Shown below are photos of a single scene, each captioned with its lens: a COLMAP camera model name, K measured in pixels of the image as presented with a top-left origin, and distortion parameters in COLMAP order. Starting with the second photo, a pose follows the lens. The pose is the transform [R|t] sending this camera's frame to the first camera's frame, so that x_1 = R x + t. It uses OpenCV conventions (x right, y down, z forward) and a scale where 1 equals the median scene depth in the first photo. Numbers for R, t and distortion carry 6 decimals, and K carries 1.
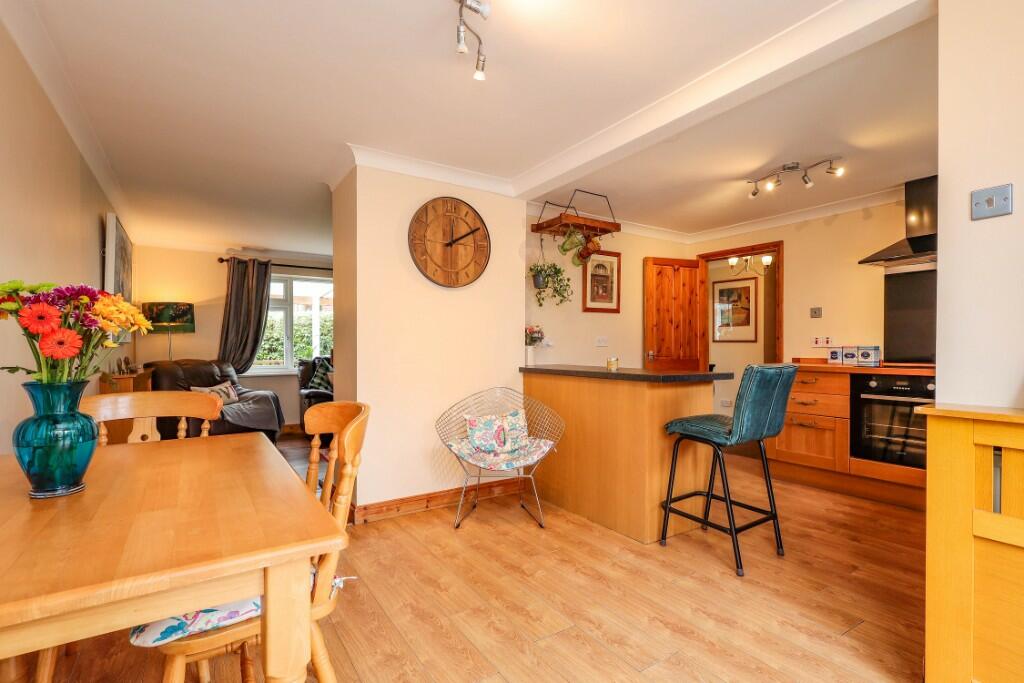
lens RADIAL K [[478.9, 0, 509.0], [0, 478.9, 345.7], [0, 0, 1]] dist [0.003373, -0.000241]
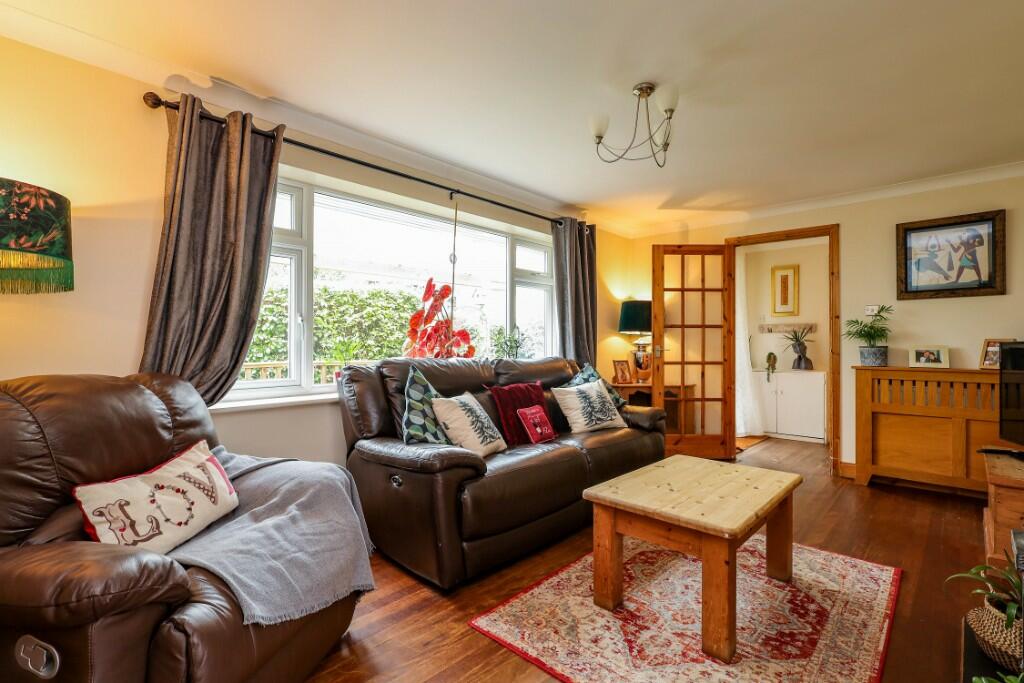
lens RADIAL K [[478.9, 0, 514.9], [0, 478.9, 336.5], [0, 0, 1]] dist [0.003373, -0.000241]
pose [[0.974196, 0.006722, 0.225603, -0.409452], [-0.002532, 0.999819, -0.018859, 0.008486], [-0.225688, 0.017801, 0.974037, 0.577809]]
